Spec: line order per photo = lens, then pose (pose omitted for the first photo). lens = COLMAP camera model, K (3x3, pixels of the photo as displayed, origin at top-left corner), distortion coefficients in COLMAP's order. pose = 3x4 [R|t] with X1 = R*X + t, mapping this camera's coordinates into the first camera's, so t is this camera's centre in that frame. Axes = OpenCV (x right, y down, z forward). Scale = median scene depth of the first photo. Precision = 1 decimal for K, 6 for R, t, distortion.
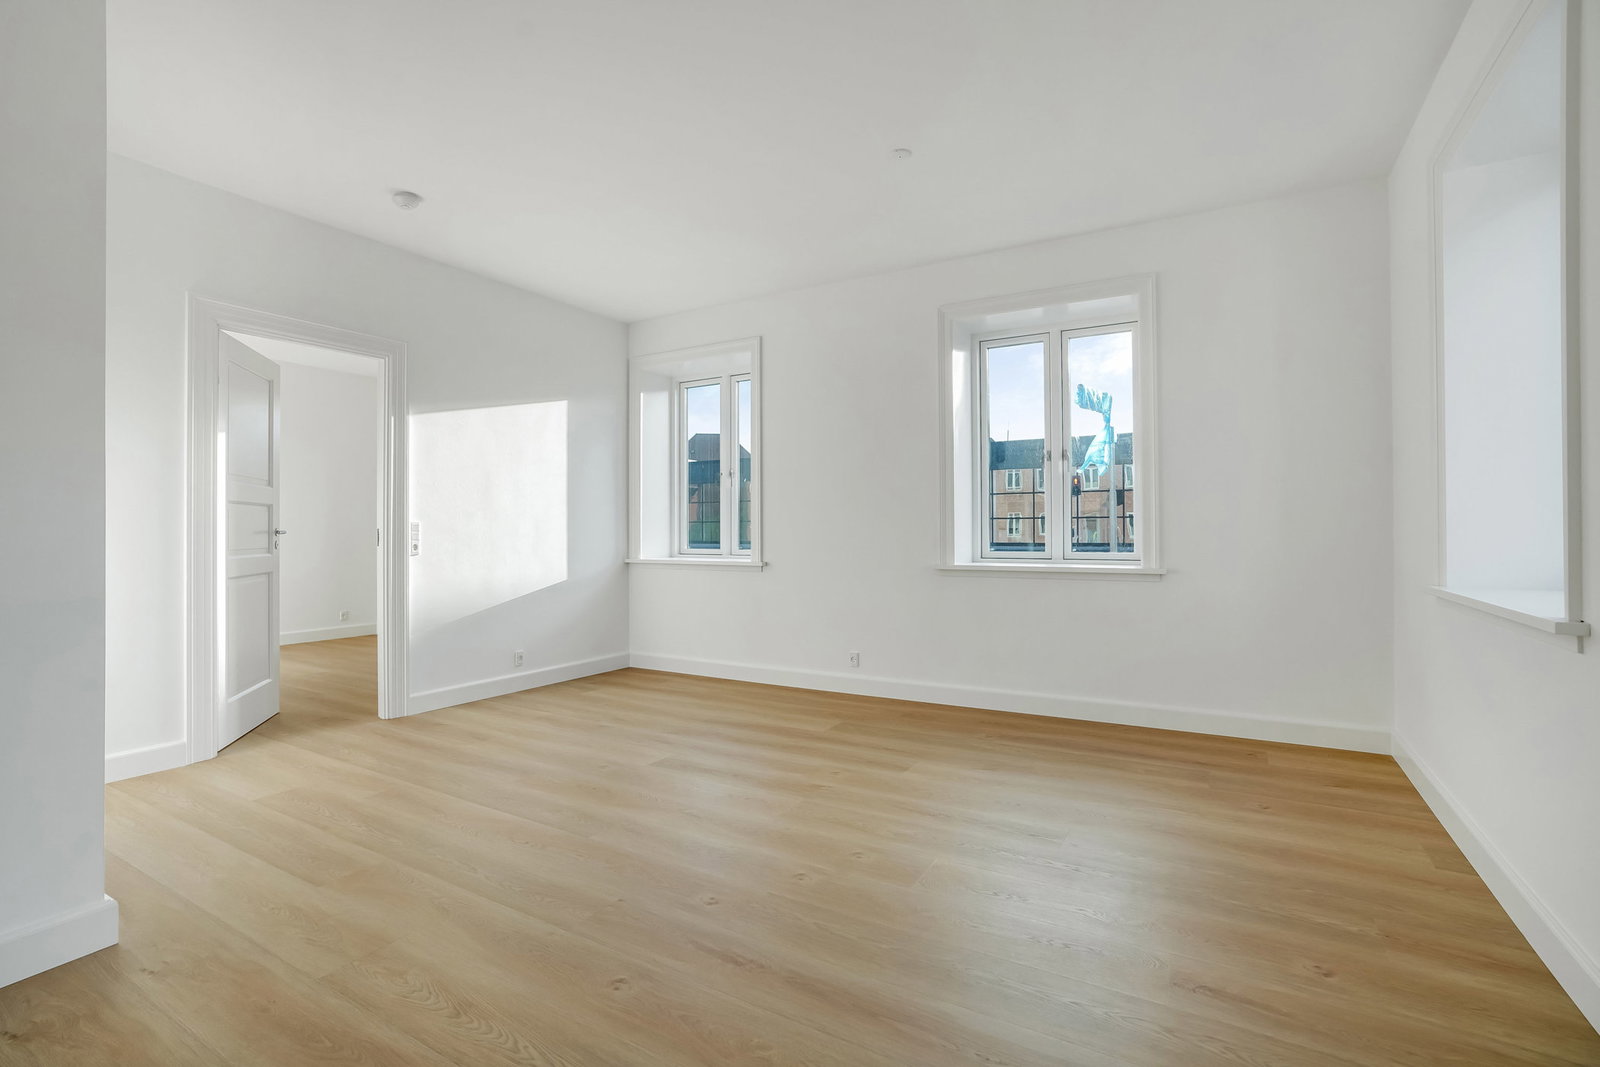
lens RADIAL K [[735.0, 0, 797.3], [0, 735.0, 522.9], [0, 0, 1]] dist [-0.029745, 0.009173]
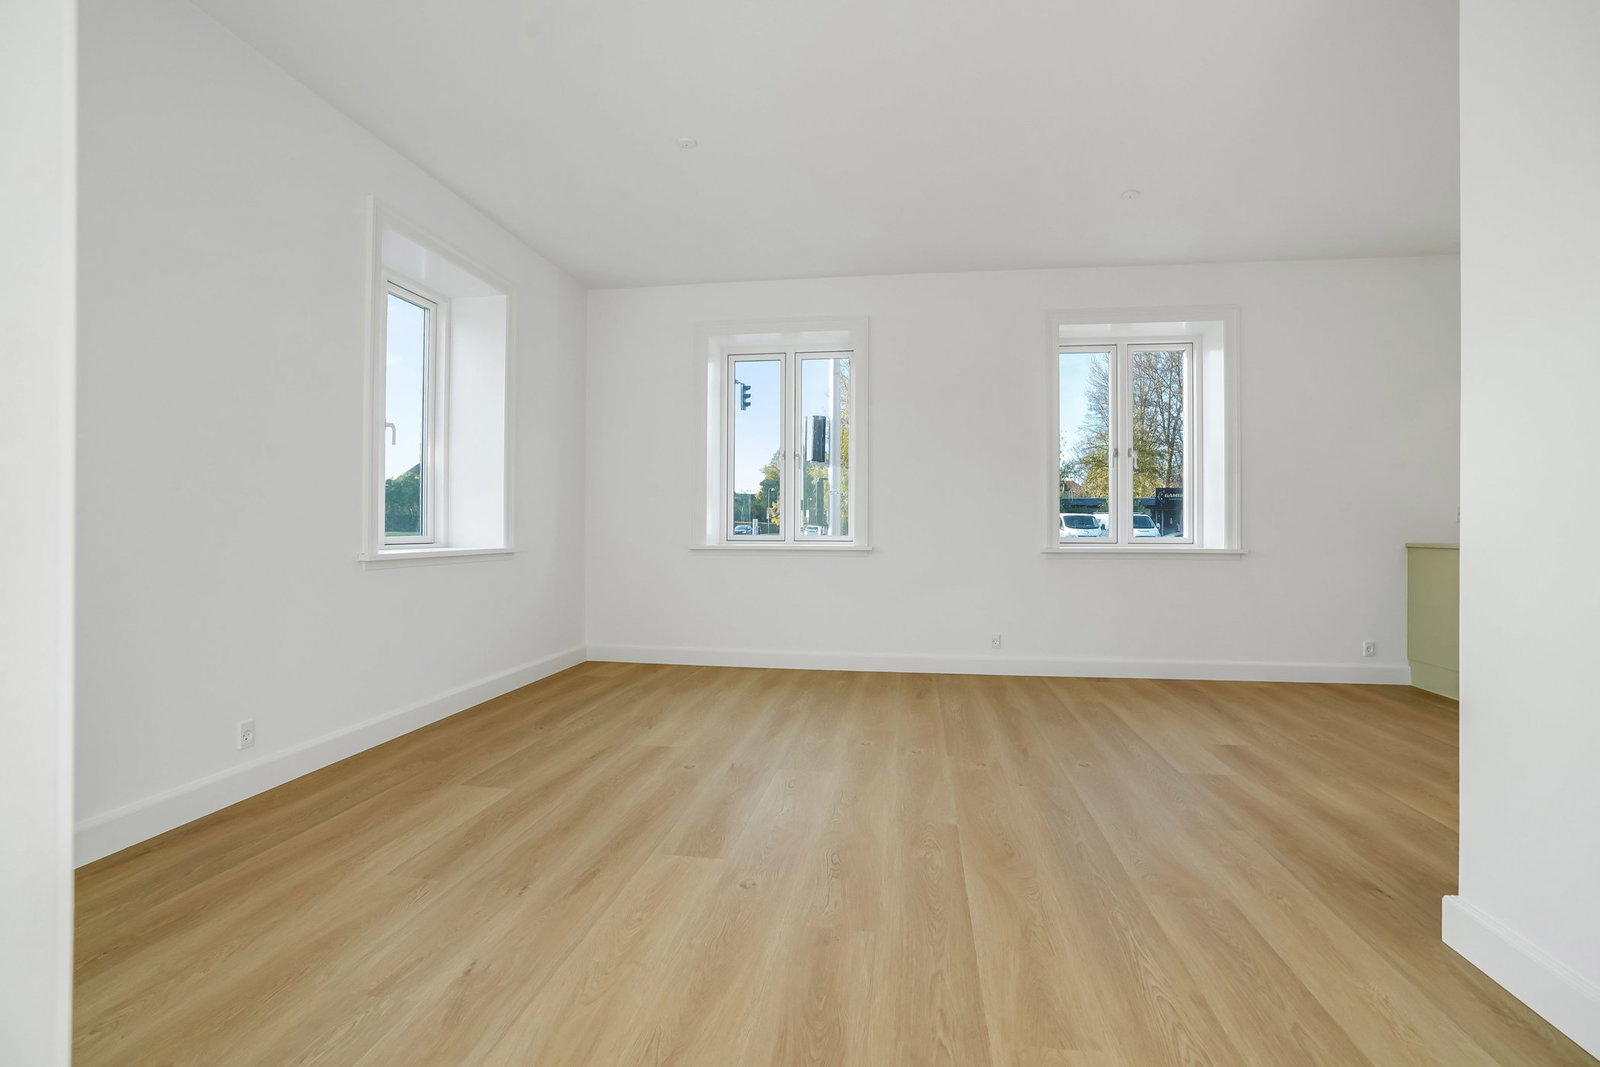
lens RADIAL K [[735.0, 0, 791.0], [0, 735.0, 531.1], [0, 0, 1]] dist [-0.029745, 0.009173]
pose [[-0.362472, -0.000286, 0.931995, -0.847819], [-0.011086, 0.999931, -0.004005, 0.043594], [-0.931929, -0.011784, -0.362450, 1.199642]]
